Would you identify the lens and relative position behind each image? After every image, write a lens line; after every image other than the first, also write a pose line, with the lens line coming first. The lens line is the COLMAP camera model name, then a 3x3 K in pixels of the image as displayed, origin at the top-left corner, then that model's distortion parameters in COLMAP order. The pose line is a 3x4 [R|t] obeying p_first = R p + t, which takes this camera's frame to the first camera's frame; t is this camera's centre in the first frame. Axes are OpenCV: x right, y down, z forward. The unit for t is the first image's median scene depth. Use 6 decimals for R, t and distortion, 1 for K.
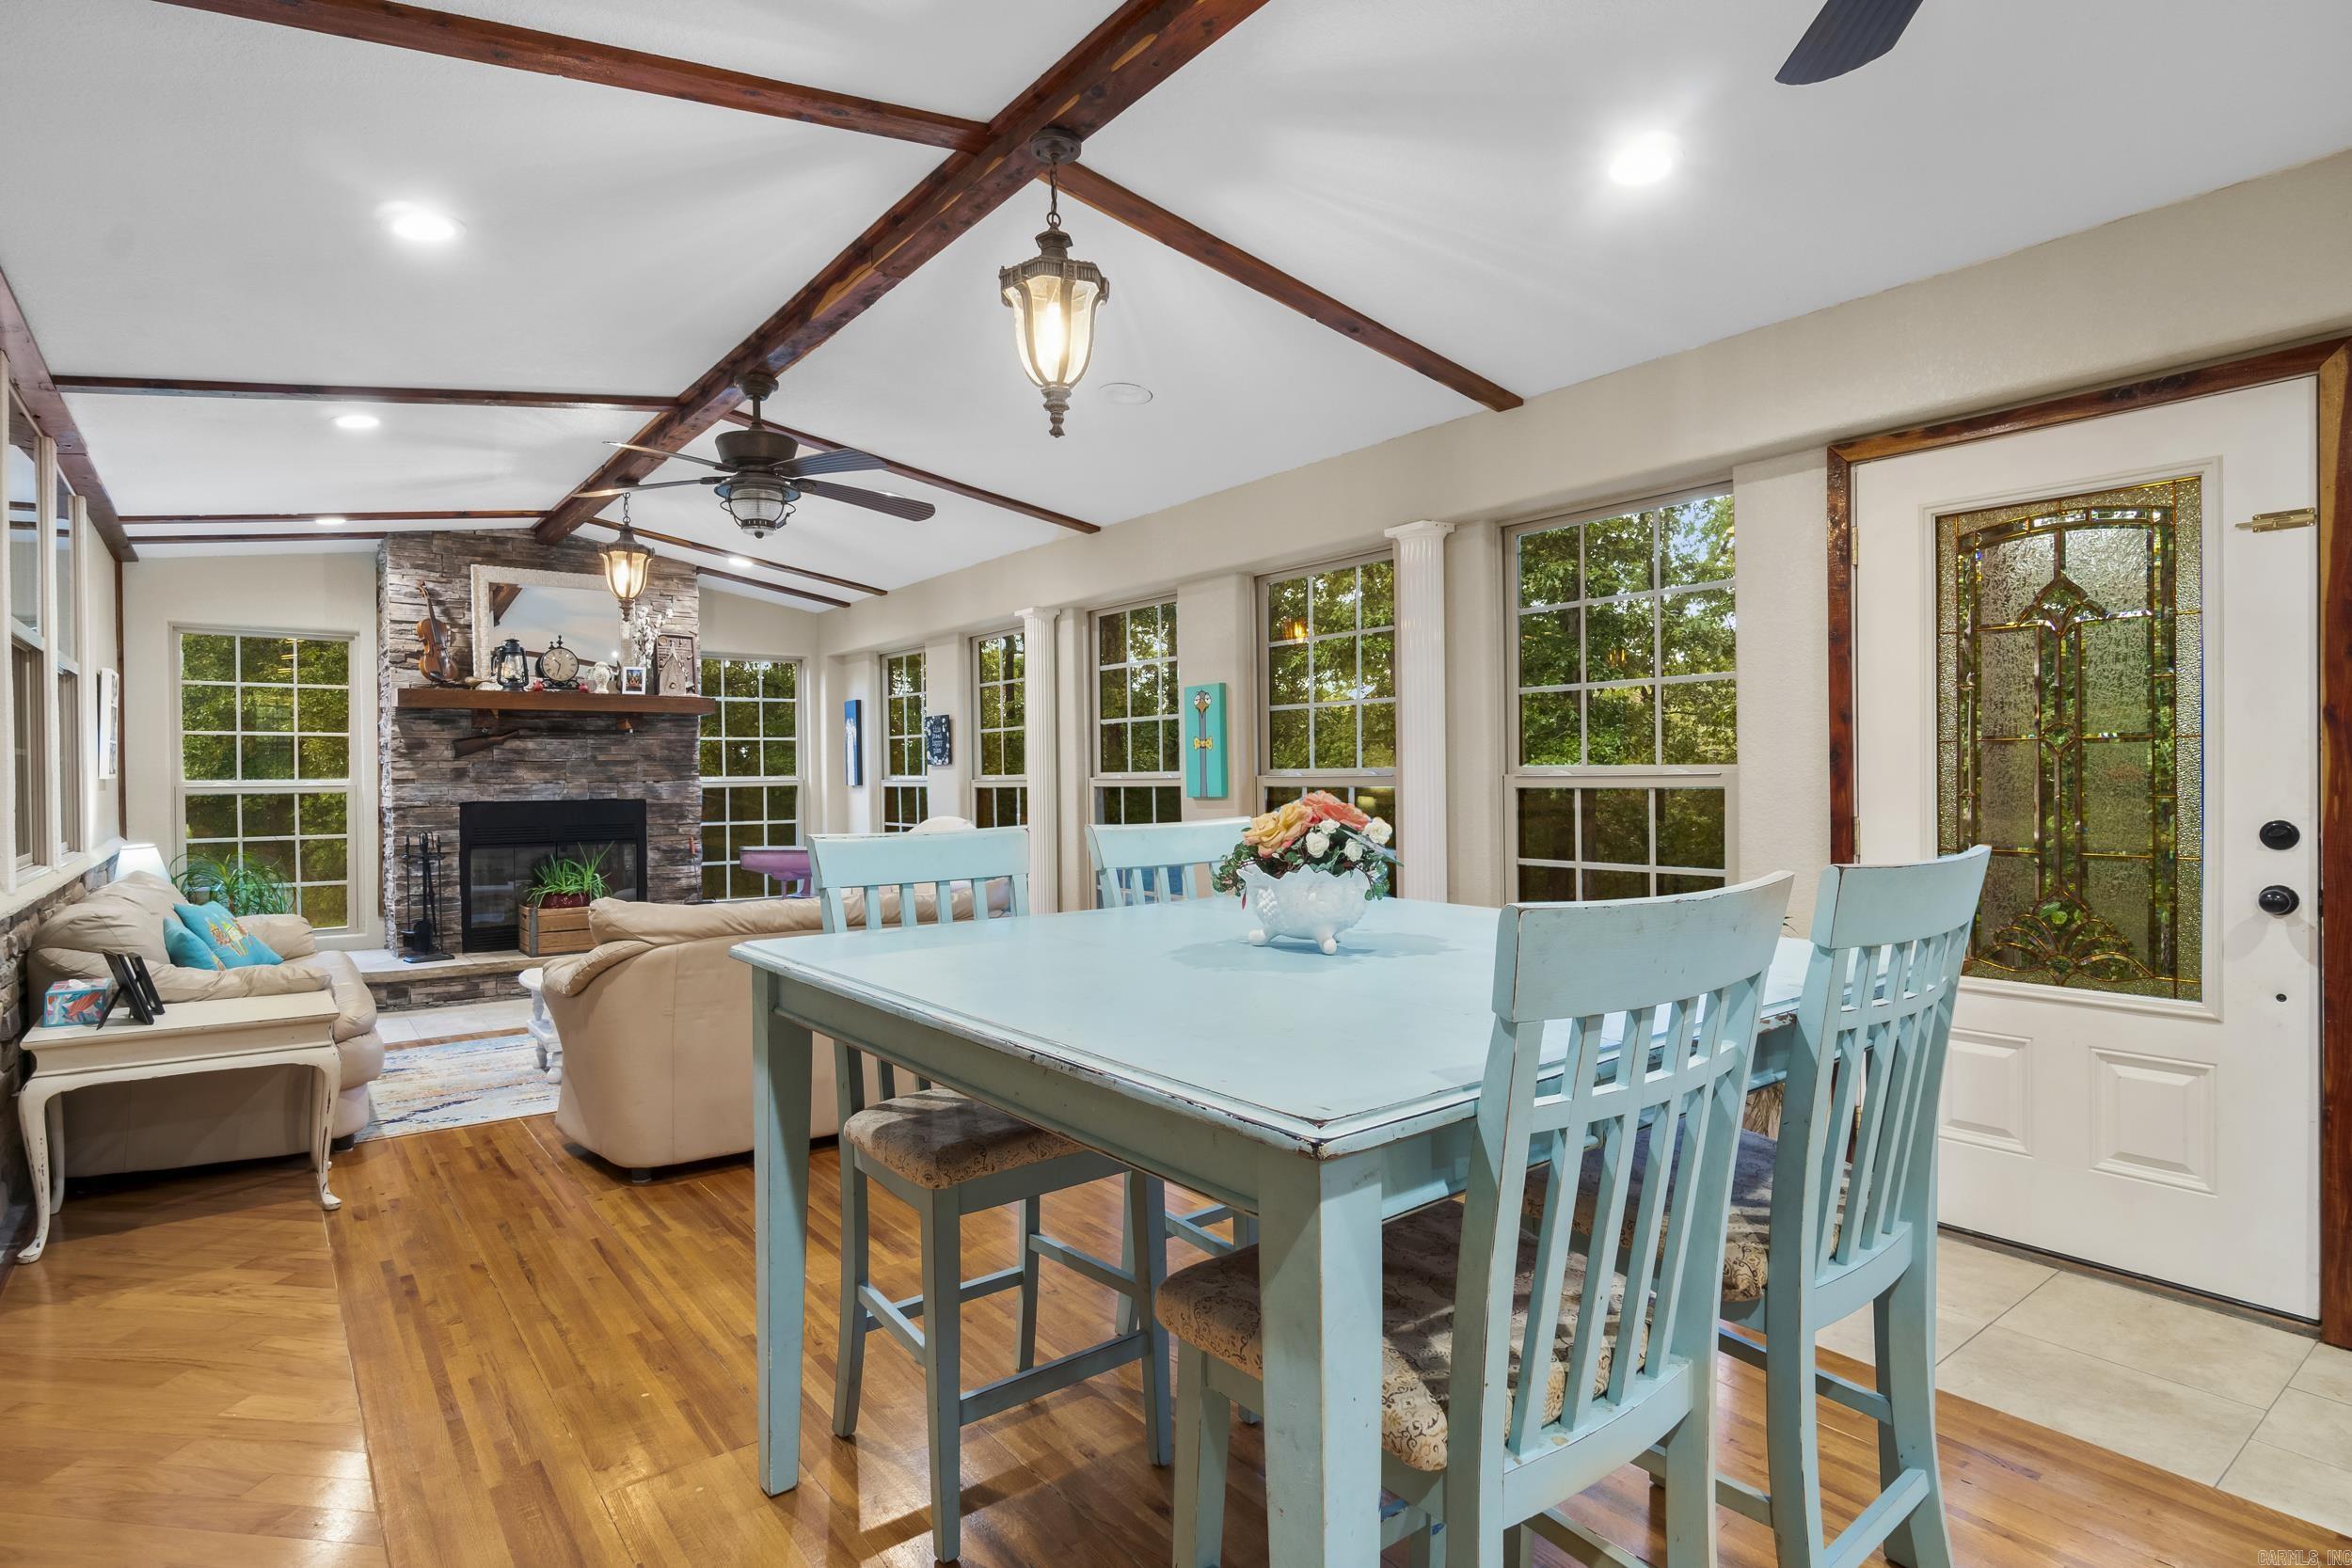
lens RADIAL K [[1215.7, 0, 1173.9], [0, 1215.7, 777.7], [0, 0, 1]] dist [-0.003859, 0.000642]
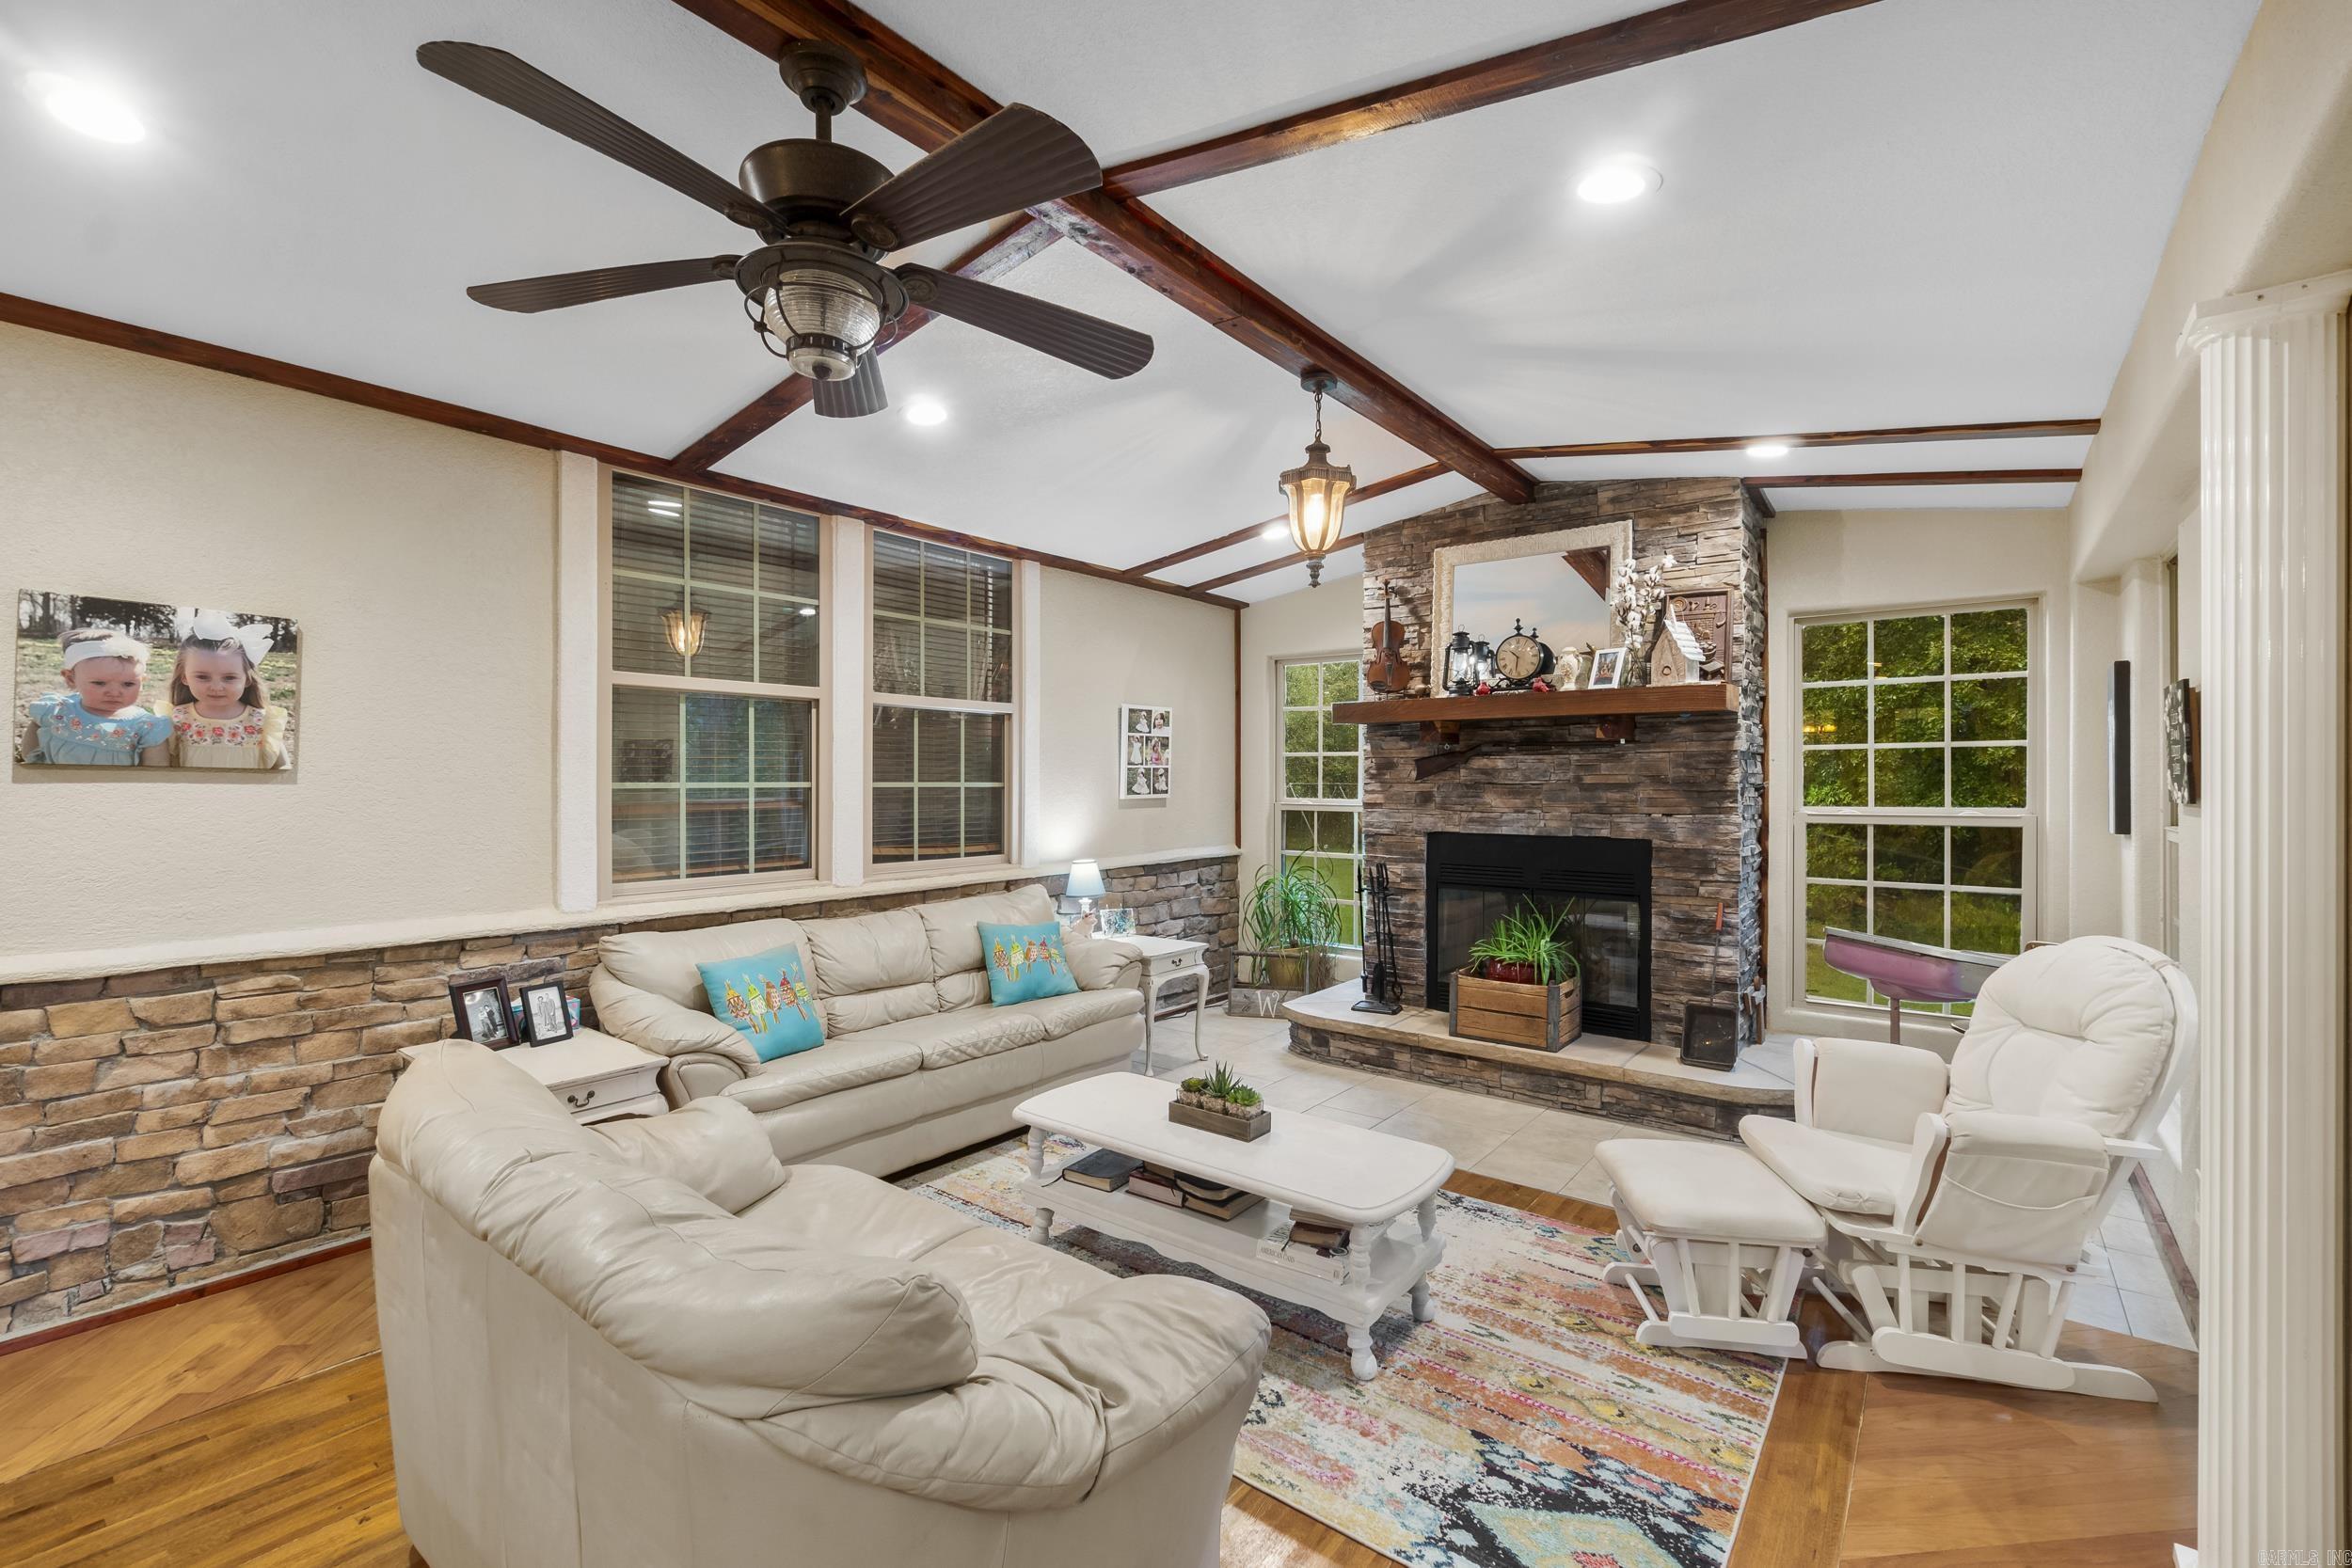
lens RADIAL K [[1020.1, 0, 1170.2], [0, 1020.1, 783.0], [0, 0, 1]] dist [0.000107, 0.000124]
pose [[0.230857, 0.012516, -0.972907, 0.064997], [-0.007012, 0.999913, 0.011199, -0.020066], [0.972963, 0.004236, 0.230924, 0.639289]]
